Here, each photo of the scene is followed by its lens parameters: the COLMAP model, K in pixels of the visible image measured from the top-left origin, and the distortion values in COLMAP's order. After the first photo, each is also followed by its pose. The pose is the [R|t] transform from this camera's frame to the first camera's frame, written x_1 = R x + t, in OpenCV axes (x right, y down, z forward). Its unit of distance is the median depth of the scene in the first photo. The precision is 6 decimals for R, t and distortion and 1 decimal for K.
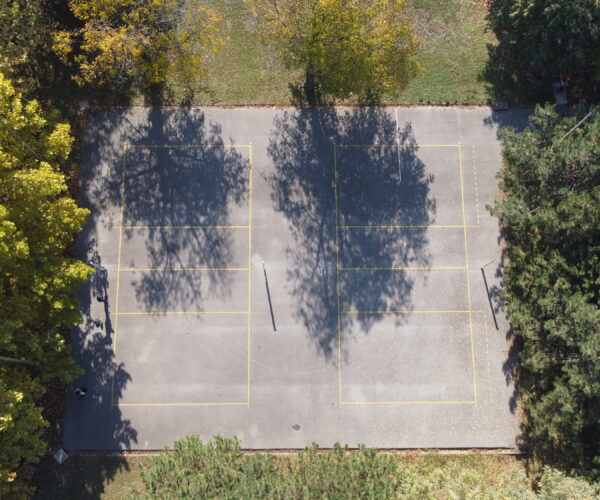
lens RADIAL K [[680.5, 0, 296.2], [0, 680.5, 243.0], [0, 0, 1]] dist [-0.000241, -0.012975]
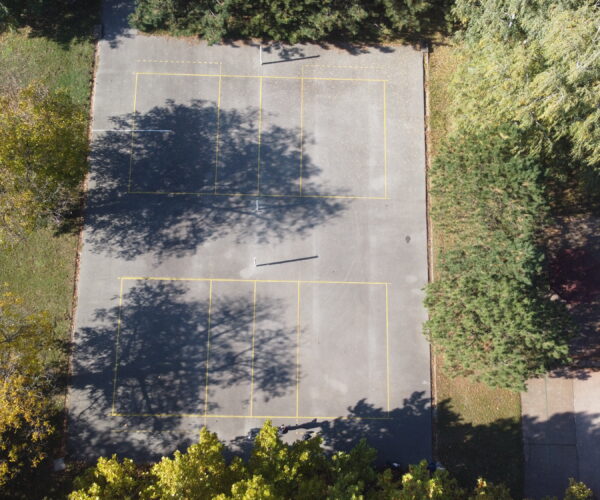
lens RADIAL K [[680.5, 0, 296.2], [0, 680.5, 243.0], [0, 0, 1]] dist [-0.000241, -0.012975]
pose [[0.023204, -0.978776, 0.203615, -0.213723], [0.966401, 0.074111, 0.246122, -0.150584], [-0.255989, 0.191063, 0.947610, 0.035063]]
